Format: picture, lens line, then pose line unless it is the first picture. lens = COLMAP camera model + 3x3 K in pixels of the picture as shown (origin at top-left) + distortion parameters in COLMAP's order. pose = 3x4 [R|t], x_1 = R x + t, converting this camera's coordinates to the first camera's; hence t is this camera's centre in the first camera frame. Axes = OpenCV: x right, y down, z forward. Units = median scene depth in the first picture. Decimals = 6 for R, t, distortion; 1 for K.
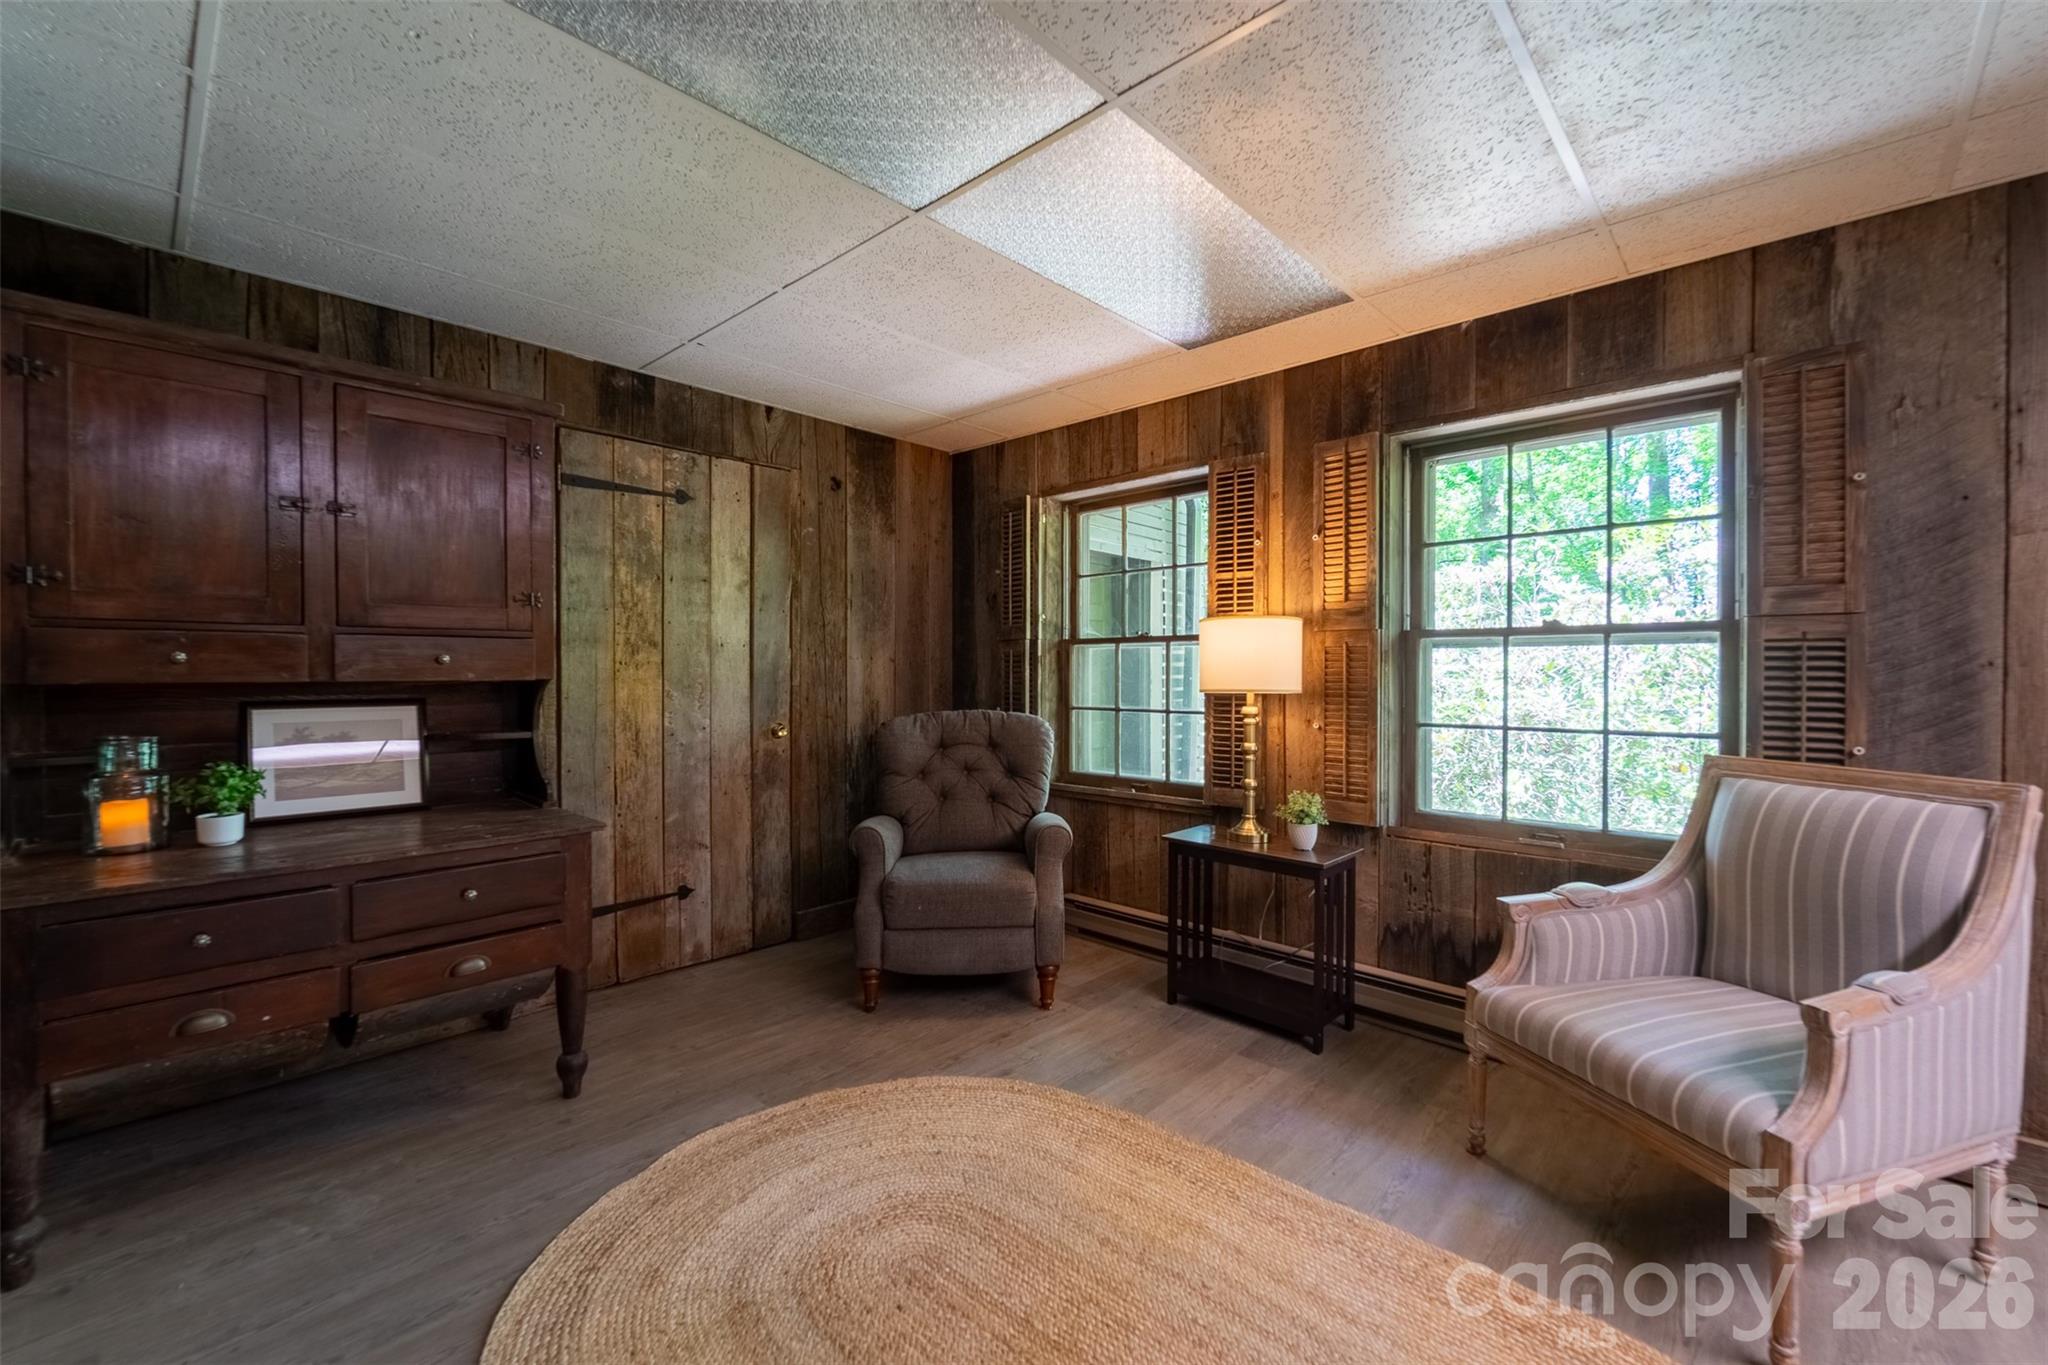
lens RADIAL K [[837.4, 0, 1028.9], [0, 837.4, 677.7], [0, 0, 1]] dist [-0.000288, -0.001478]
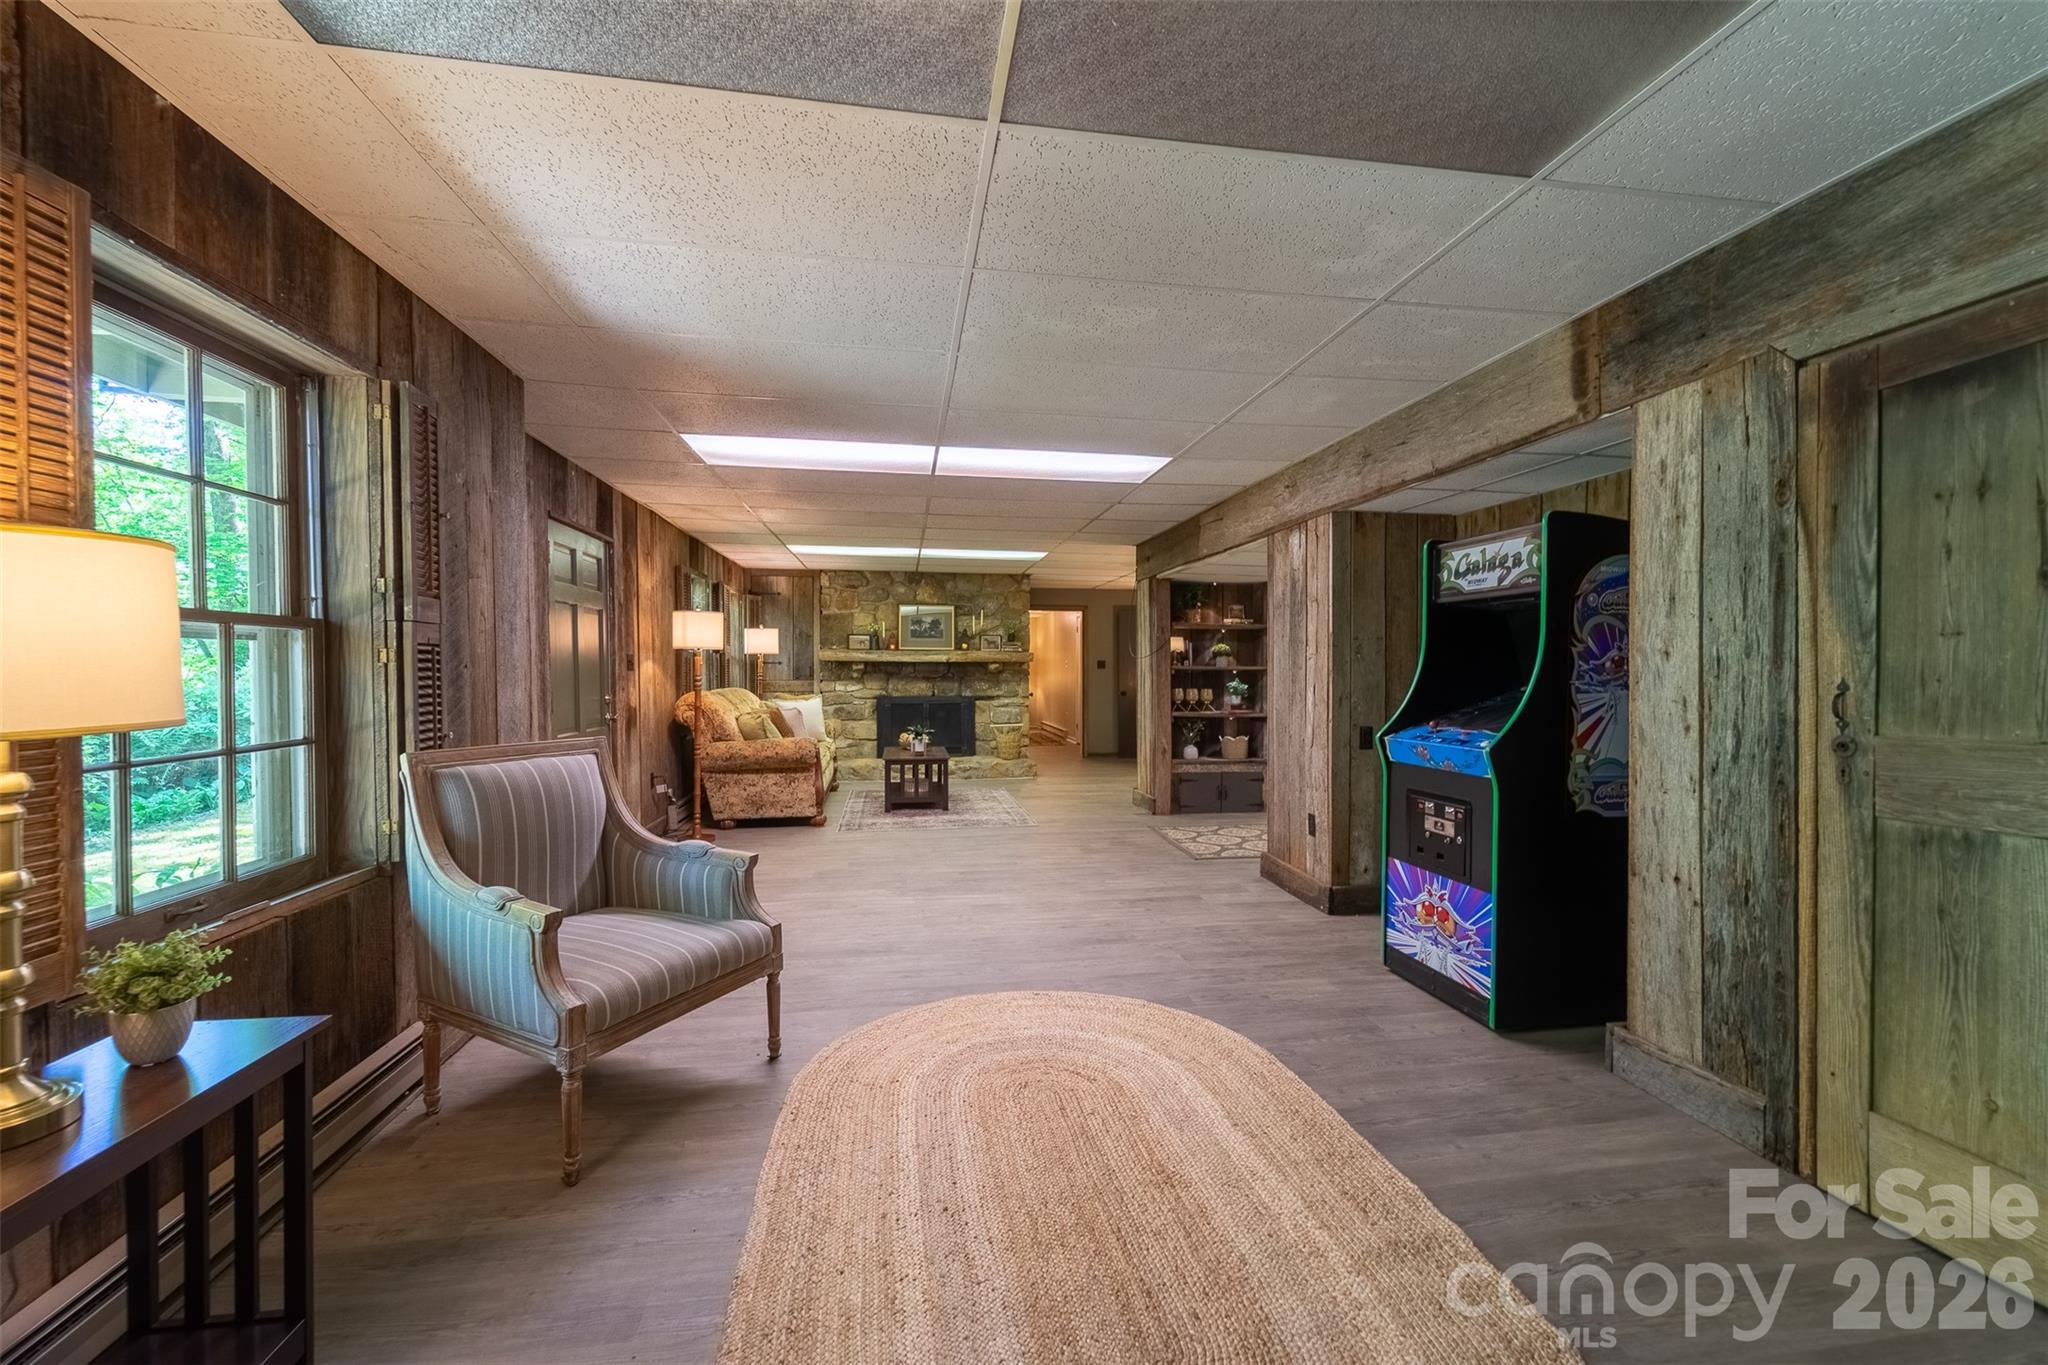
lens RADIAL K [[837.4, 0, 1026.6], [0, 837.4, 676.6], [0, 0, 1]] dist [-0.000288, -0.001478]
pose [[-0.781736, -0.003651, 0.623599, -0.384133], [0.009852, 0.999786, 0.018204, -0.010513], [-0.623532, 0.020375, -0.781532, 1.196660]]
